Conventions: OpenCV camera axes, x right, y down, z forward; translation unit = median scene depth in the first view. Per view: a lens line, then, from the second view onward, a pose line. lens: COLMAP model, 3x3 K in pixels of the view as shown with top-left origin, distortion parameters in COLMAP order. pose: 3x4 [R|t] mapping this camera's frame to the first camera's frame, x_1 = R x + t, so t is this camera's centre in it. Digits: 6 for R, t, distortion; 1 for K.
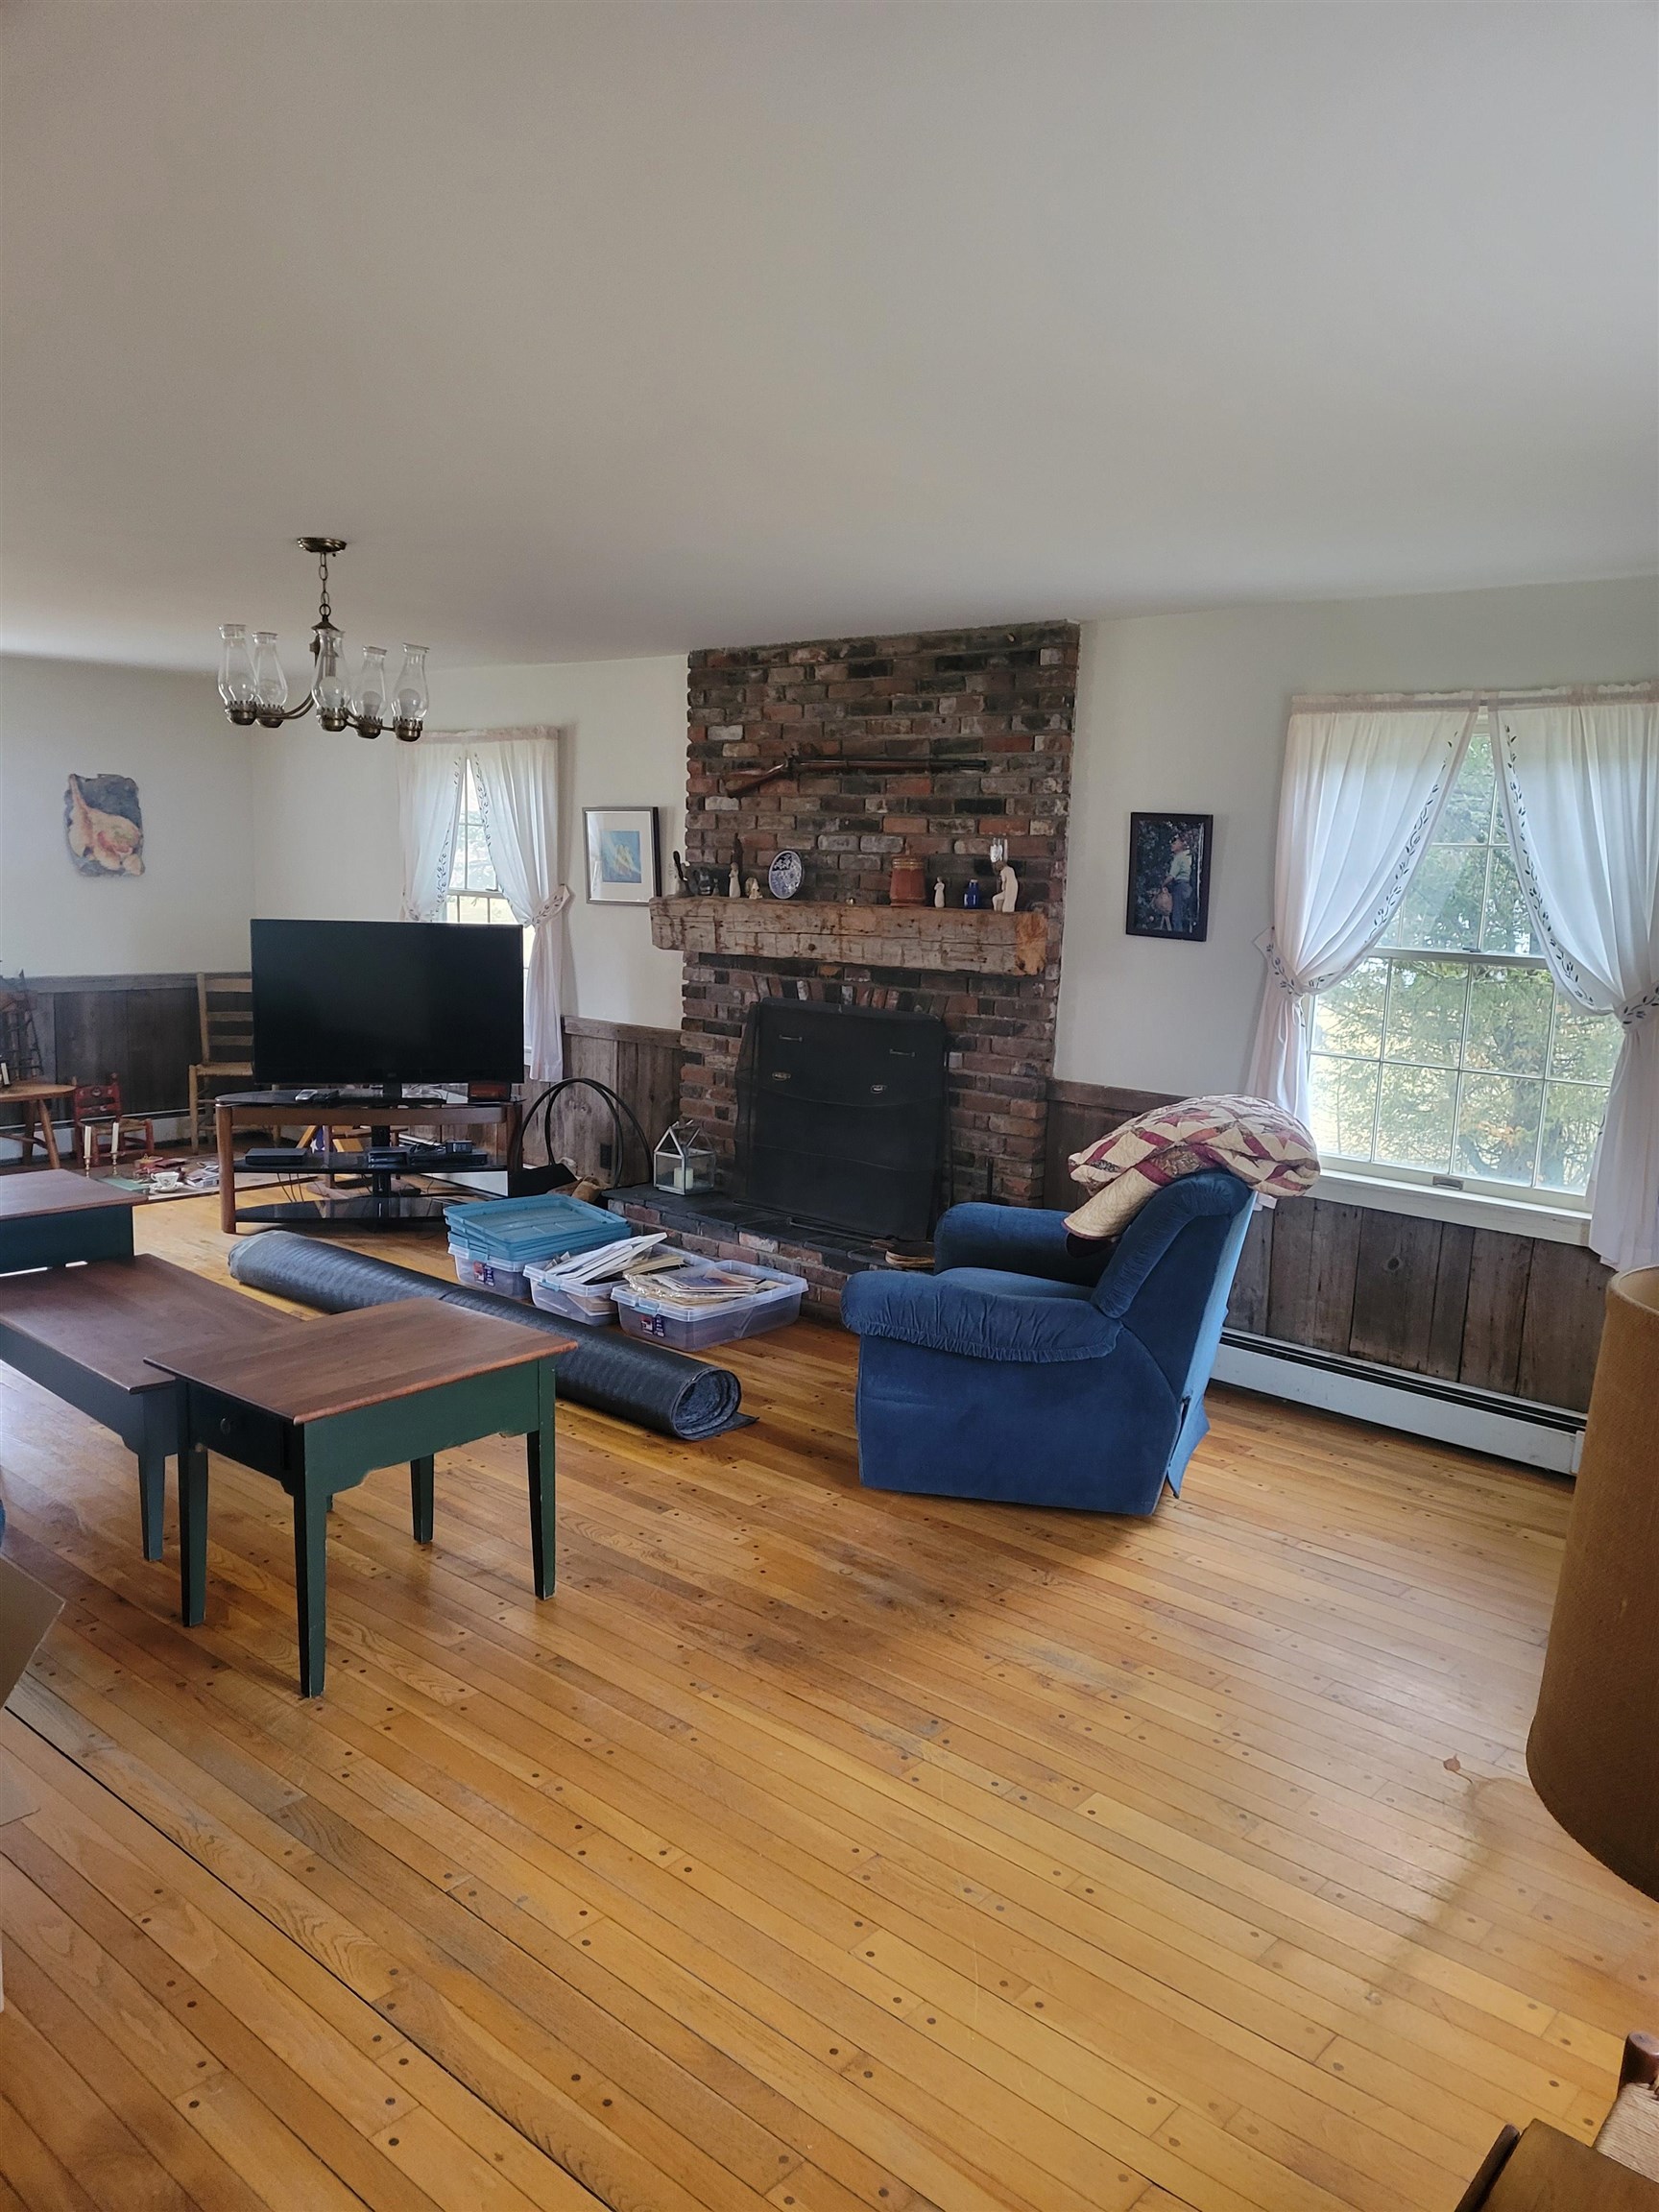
lens RADIAL K [[1656.2, 0, 829.5], [0, 1656.2, 1106.0], [0, 0, 1]] dist [0.093553, -0.076725]
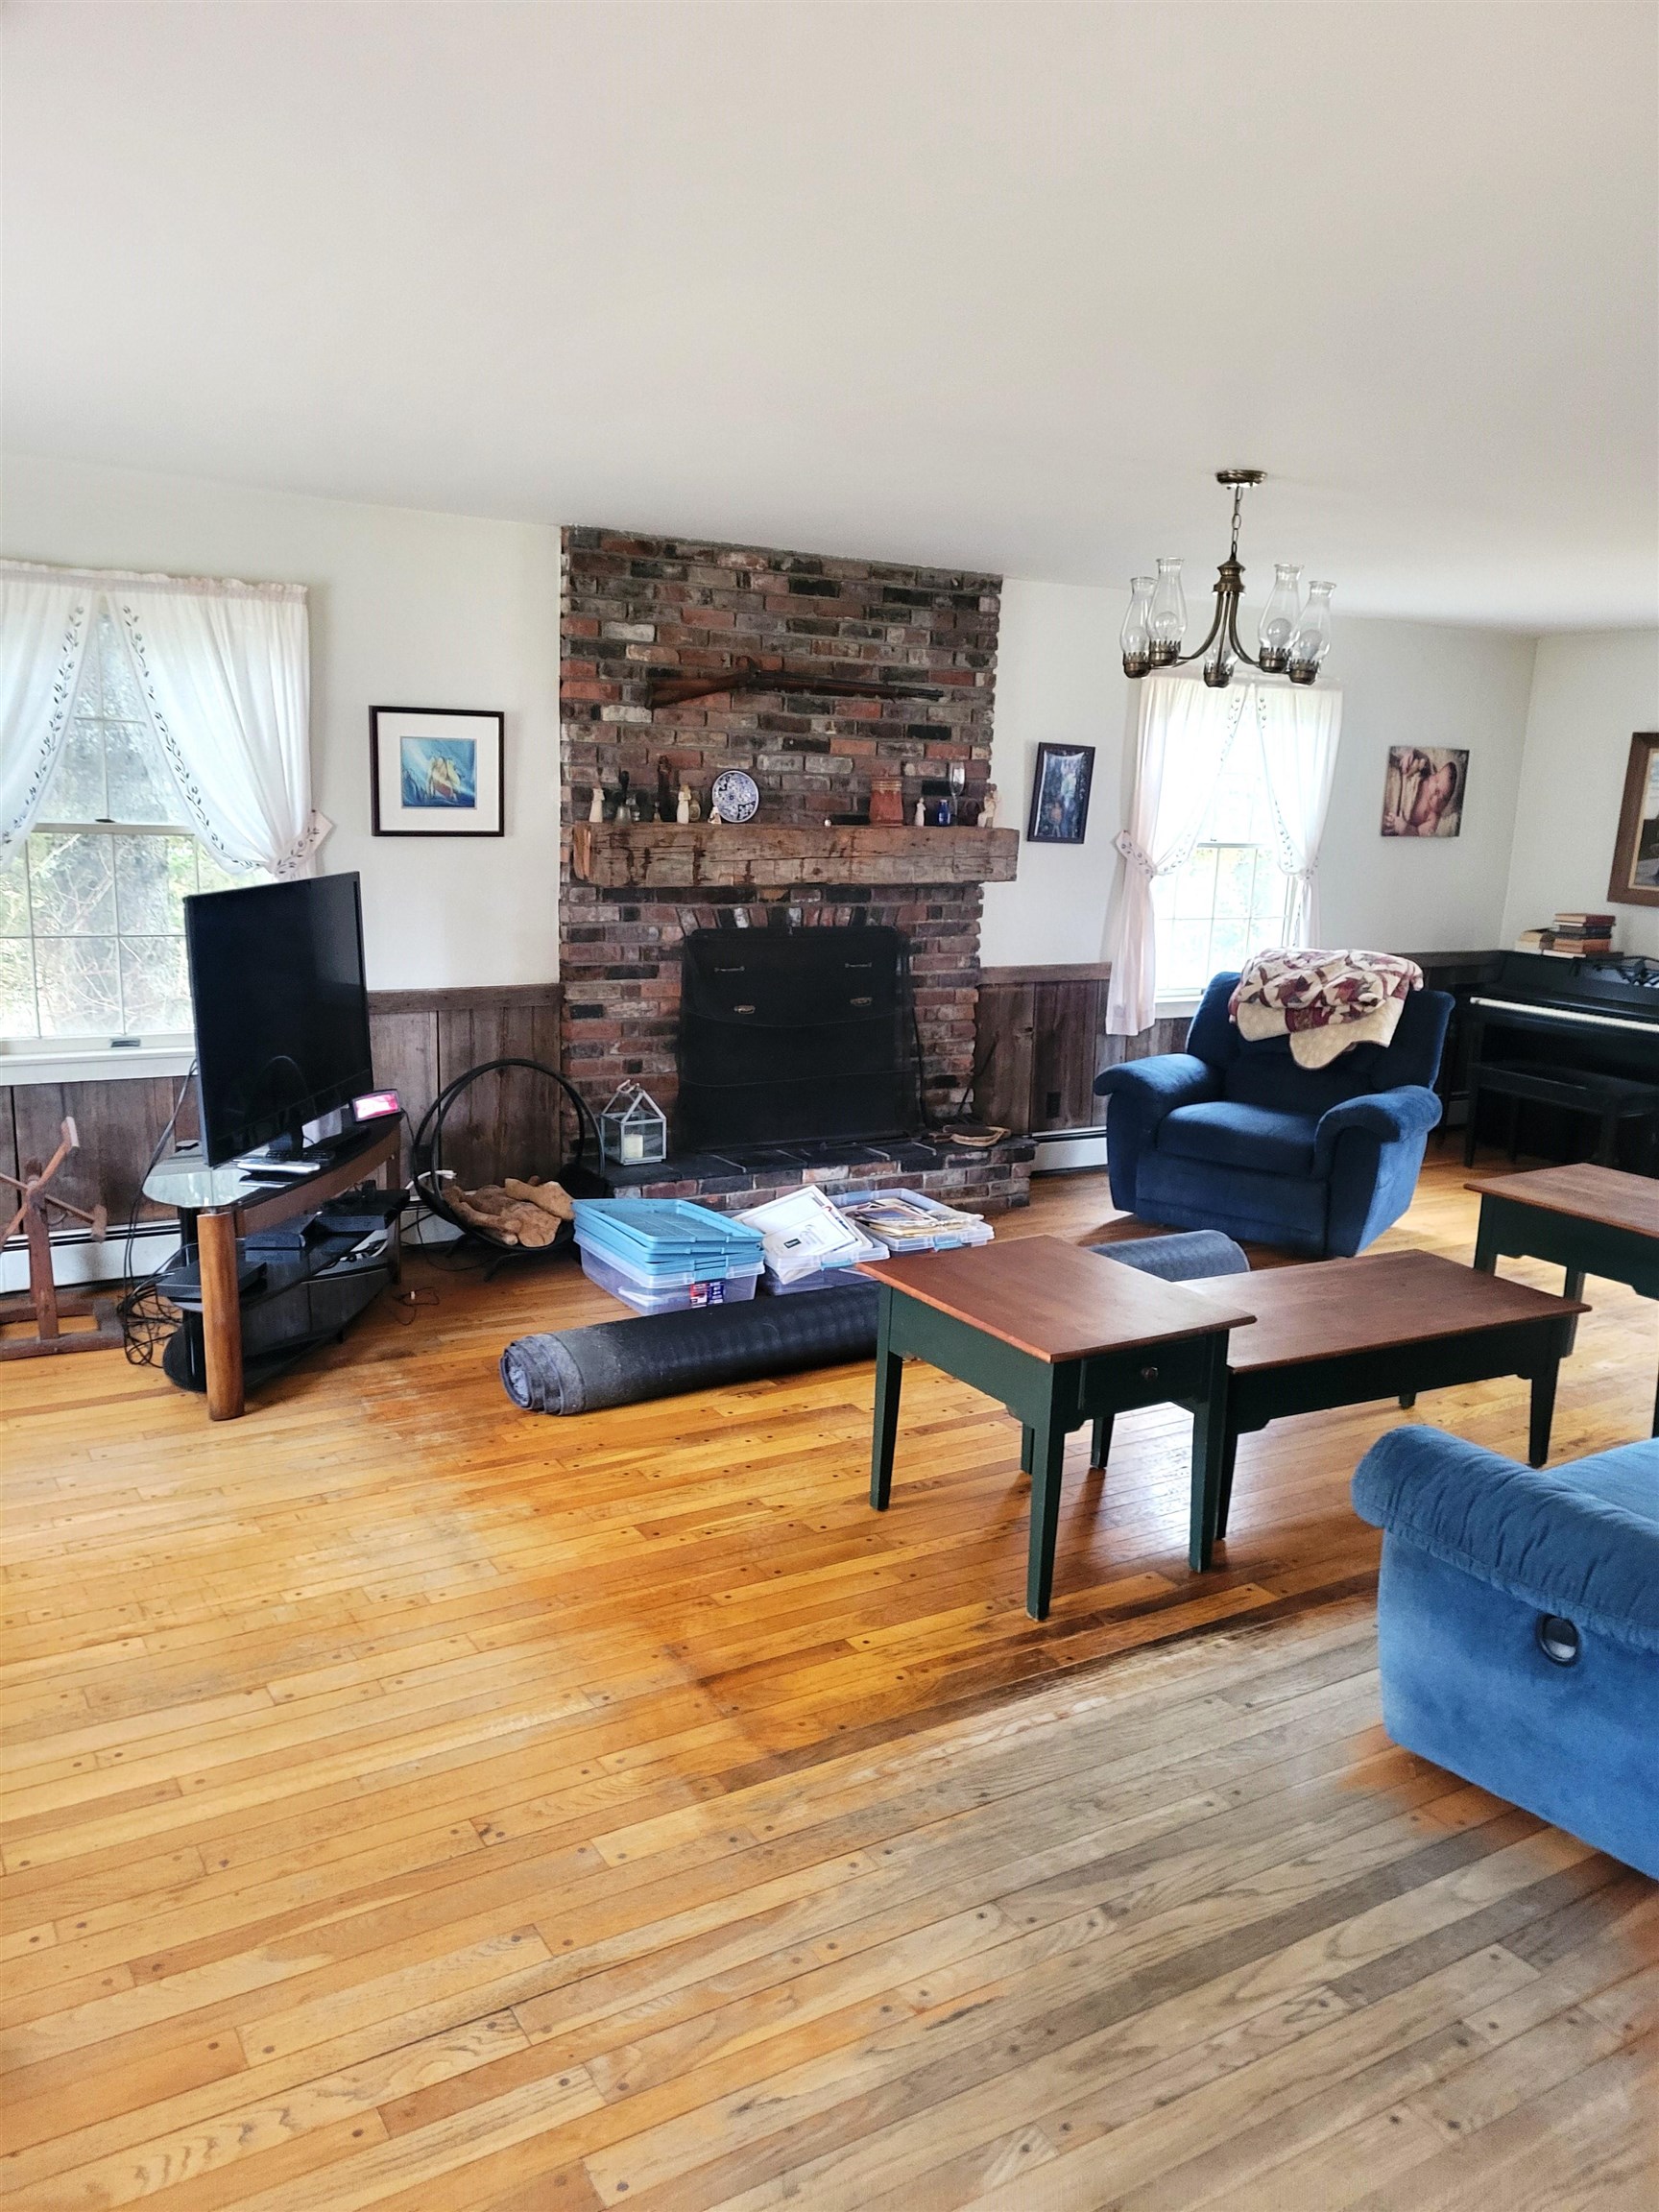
lens RADIAL K [[1656.2, 0, 829.5], [0, 1656.2, 1106.0], [0, 0, 1]] dist [0.093553, -0.076725]
pose [[0.295428, -0.210765, 0.931827, -0.968959], [0.114190, 0.976160, 0.184589, -0.141952], [-0.948516, 0.051873, 0.312452, 0.692389]]
